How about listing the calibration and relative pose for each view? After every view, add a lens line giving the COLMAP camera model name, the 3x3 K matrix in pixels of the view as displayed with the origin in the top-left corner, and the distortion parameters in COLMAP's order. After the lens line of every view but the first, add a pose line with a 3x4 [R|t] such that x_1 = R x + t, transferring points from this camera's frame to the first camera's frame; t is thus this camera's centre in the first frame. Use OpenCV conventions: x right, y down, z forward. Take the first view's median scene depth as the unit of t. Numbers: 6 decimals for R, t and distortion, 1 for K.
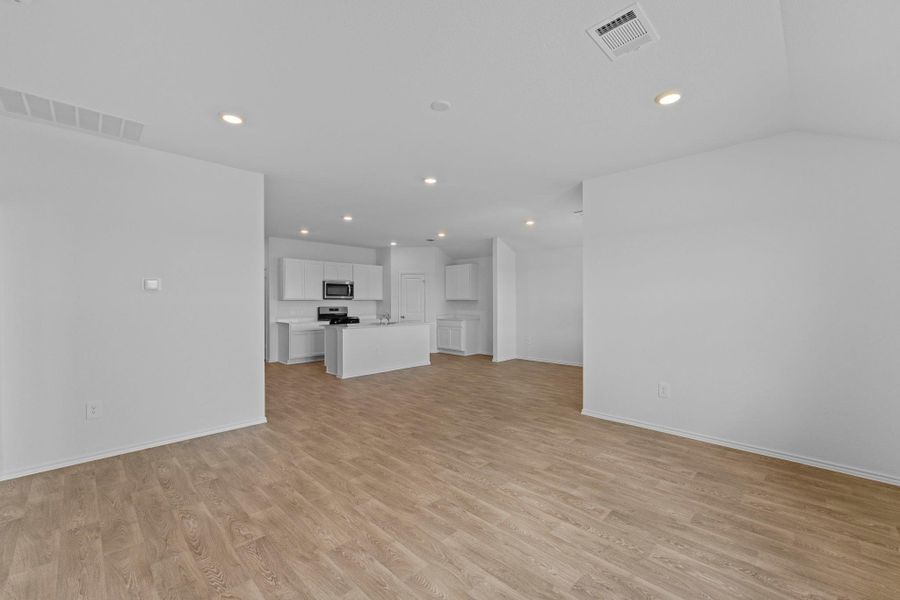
lens RADIAL K [[367.7, 0, 450.0], [0, 367.7, 300.0], [0, 0, 1]] dist [0.000327, 0.000016]
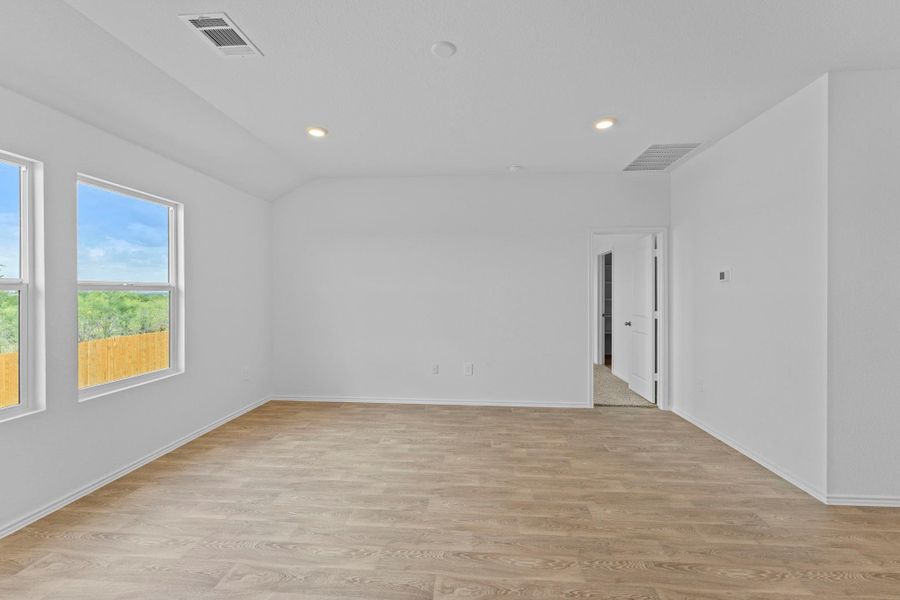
lens RADIAL K [[372.2, 0, 447.2], [0, 372.2, 293.5], [0, 0, 1]] dist [-0.002034, -0.000682]
pose [[-0.761830, 0.000928, -0.647777, 0.532433], [0.000748, 1.000000, 0.000554, 0.006200], [0.647777, -0.000062, -0.761830, 1.740682]]
